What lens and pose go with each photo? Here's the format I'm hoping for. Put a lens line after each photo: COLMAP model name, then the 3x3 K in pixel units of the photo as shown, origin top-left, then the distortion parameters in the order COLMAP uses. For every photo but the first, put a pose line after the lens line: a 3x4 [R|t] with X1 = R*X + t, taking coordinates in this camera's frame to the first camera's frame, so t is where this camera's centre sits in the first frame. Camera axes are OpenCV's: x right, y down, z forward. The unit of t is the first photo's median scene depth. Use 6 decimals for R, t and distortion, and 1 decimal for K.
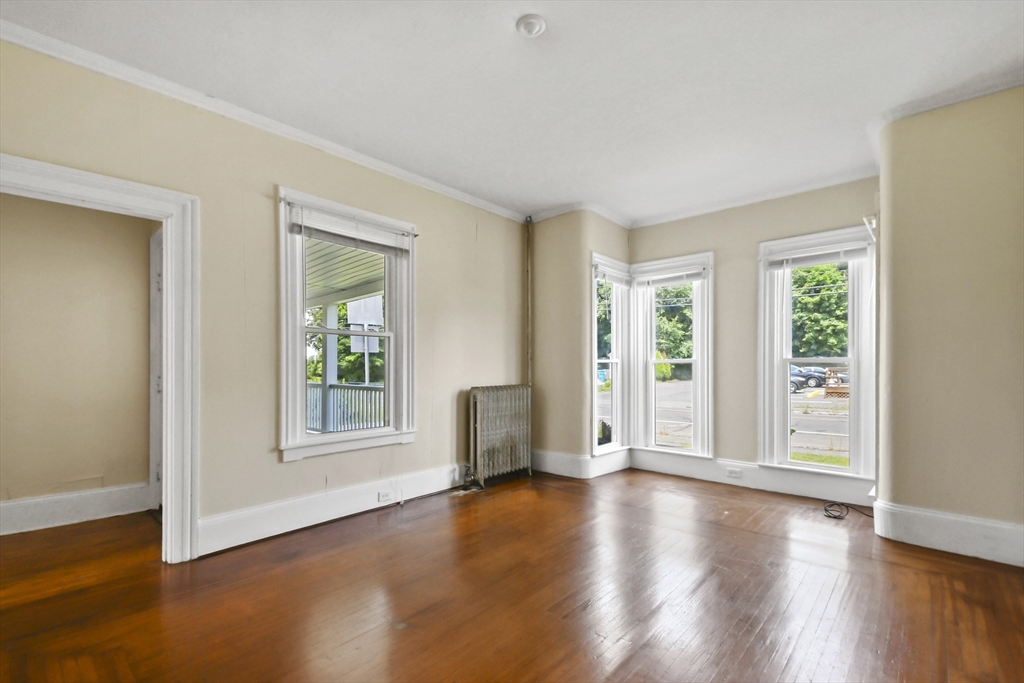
lens RADIAL K [[439.6, 0, 511.5], [0, 439.6, 367.7], [0, 0, 1]] dist [-0.042601, -0.000136]
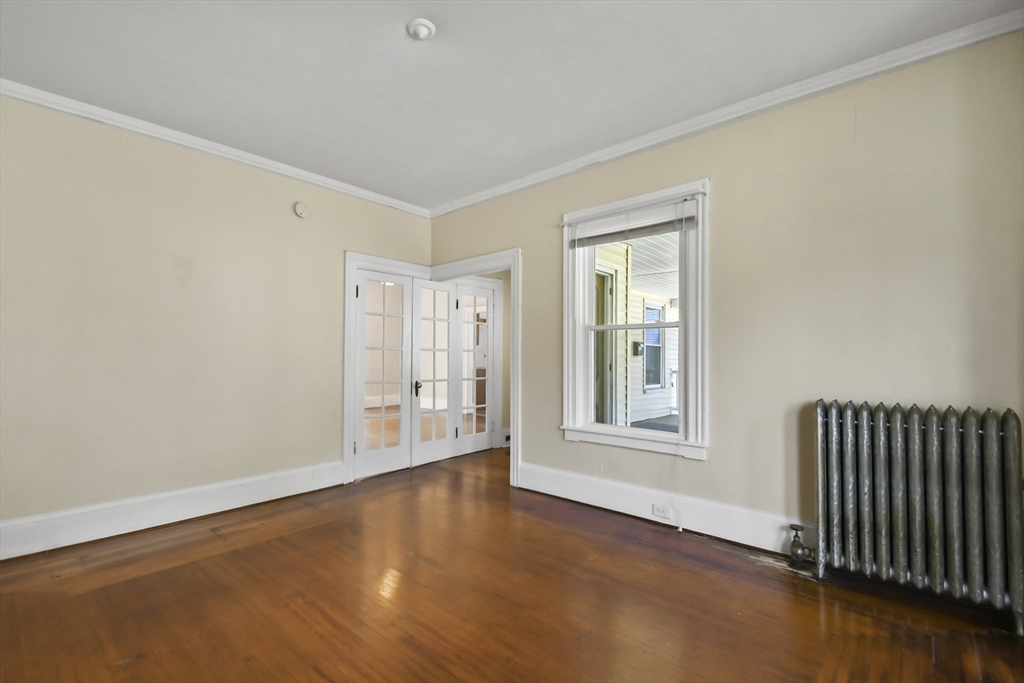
lens RADIAL K [[440.0, 0, 512.0], [0, 440.0, 341.5], [0, 0, 1]] dist [0.011702, -0.000033]
pose [[0.029996, -0.038033, -0.998826, 0.673516], [-0.007186, 0.999242, -0.038264, -0.006670], [0.999524, 0.008325, 0.029700, 0.782952]]
